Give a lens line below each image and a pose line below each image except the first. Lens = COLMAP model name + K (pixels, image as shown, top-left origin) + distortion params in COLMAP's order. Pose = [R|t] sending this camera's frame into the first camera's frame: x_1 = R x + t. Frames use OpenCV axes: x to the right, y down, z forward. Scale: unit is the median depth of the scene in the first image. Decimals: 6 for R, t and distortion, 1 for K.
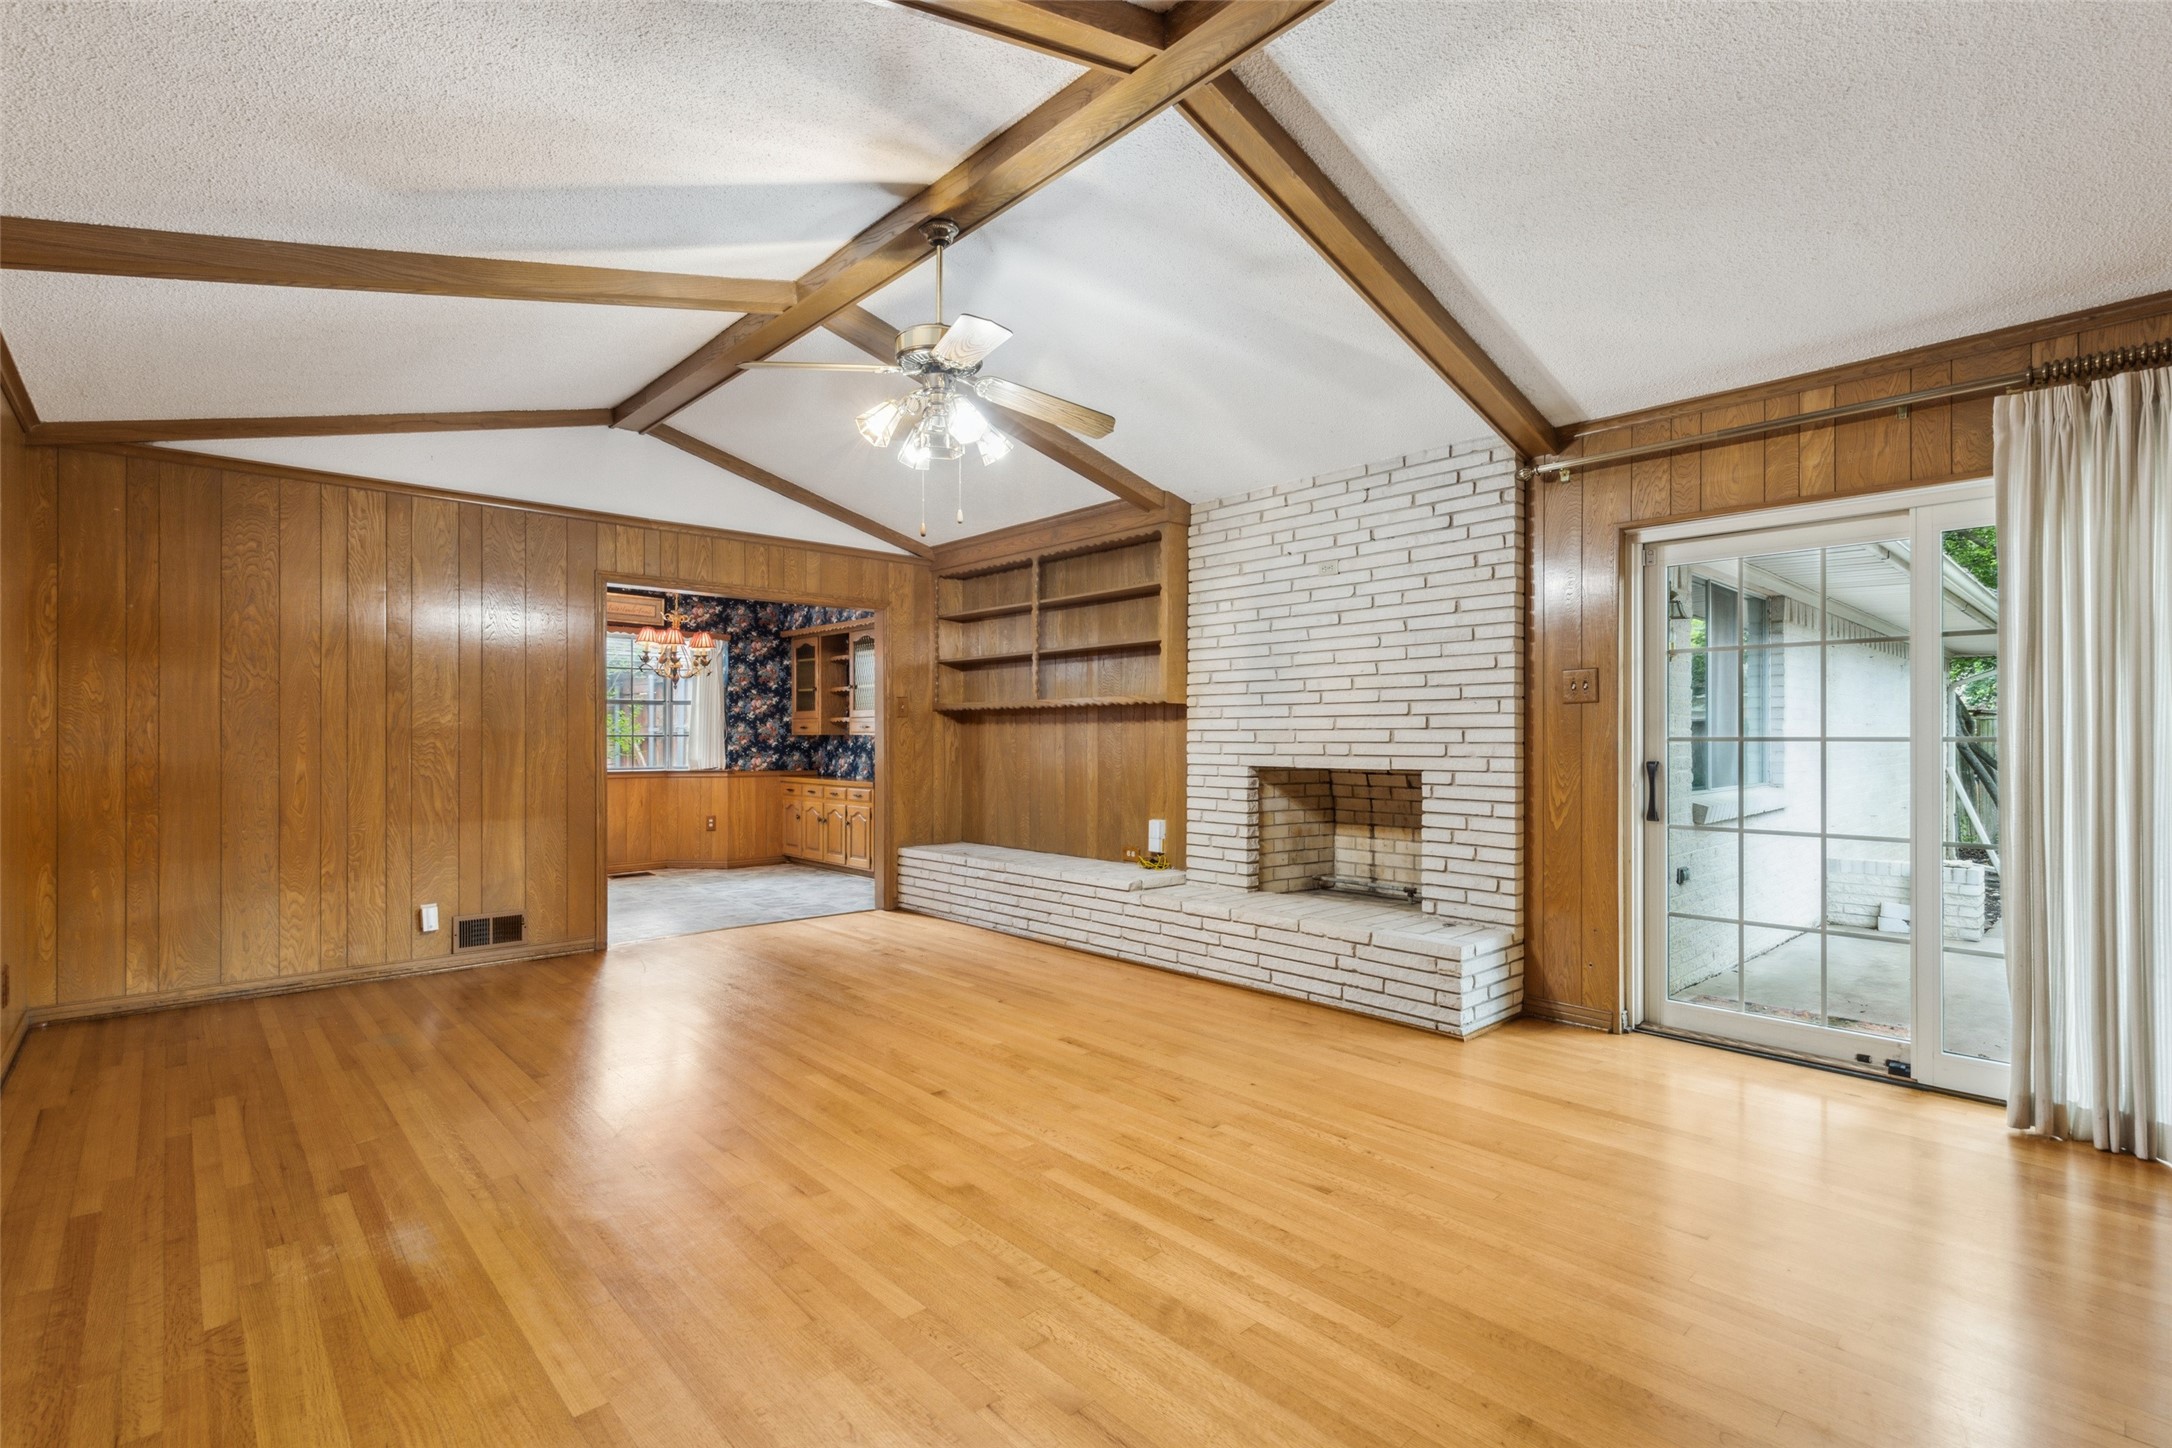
lens RADIAL K [[989.7, 0, 1084.6], [0, 989.7, 736.1], [0, 0, 1]] dist [0.011038, -0.003852]
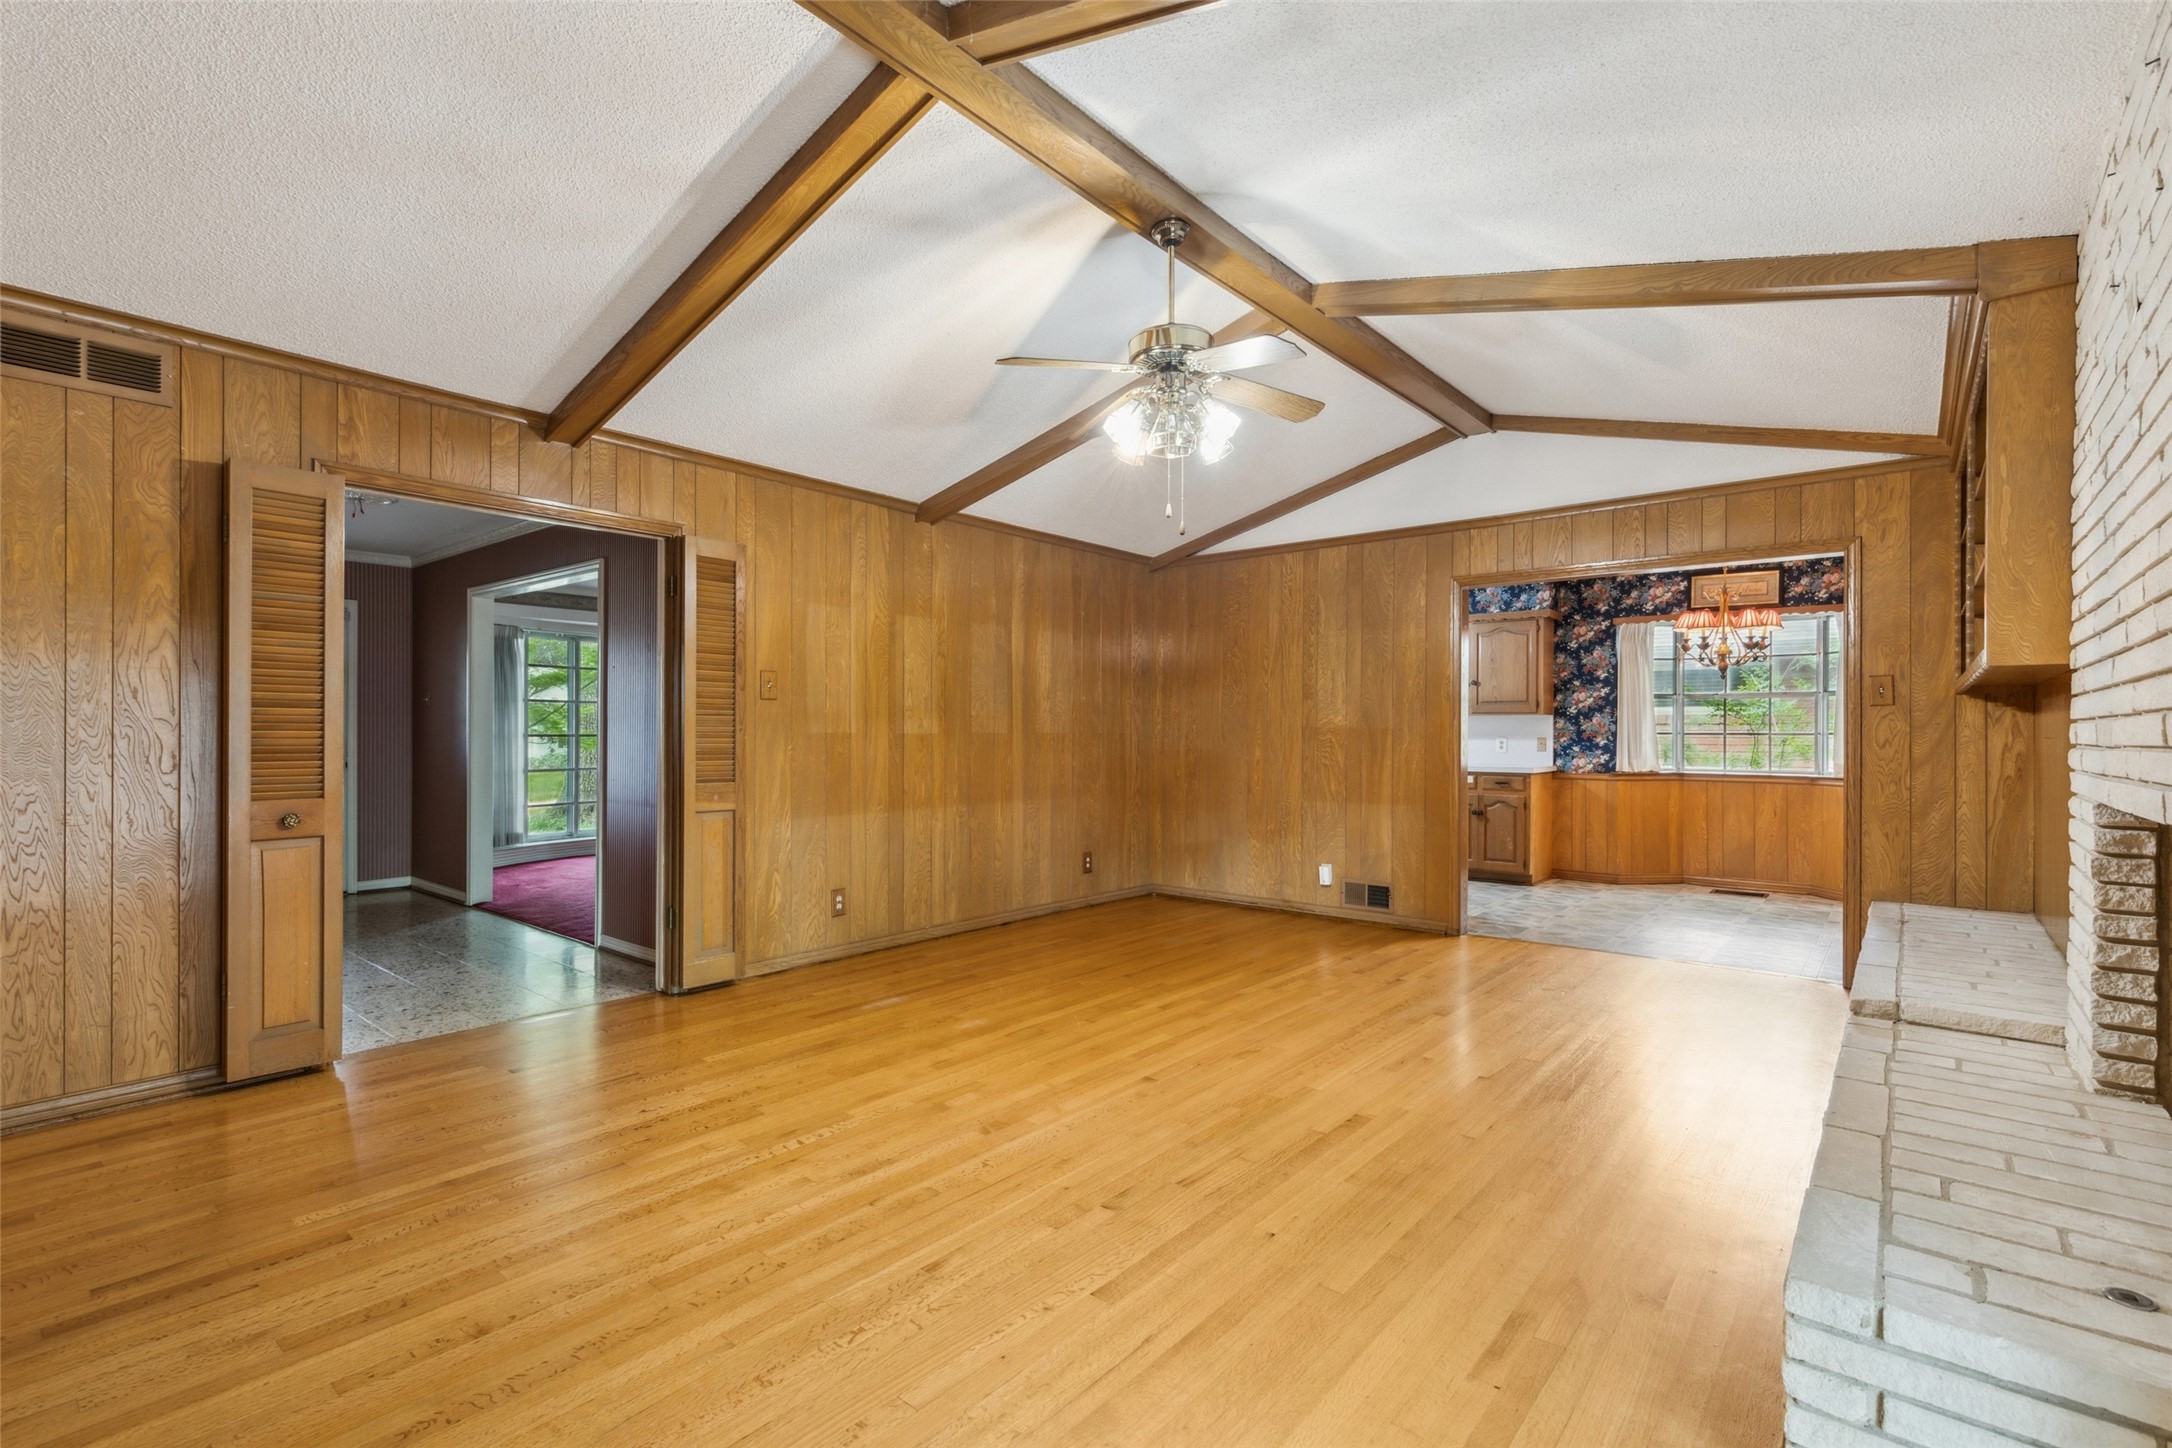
lens RADIAL K [[989.7, 0, 1085.9], [0, 989.7, 729.9], [0, 0, 1]] dist [0.011038, -0.003852]
pose [[0.127504, -0.003388, -0.991832, 0.537965], [-0.002132, 0.999991, -0.003690, 0.001345], [0.991836, 0.002585, 0.127496, 0.500981]]
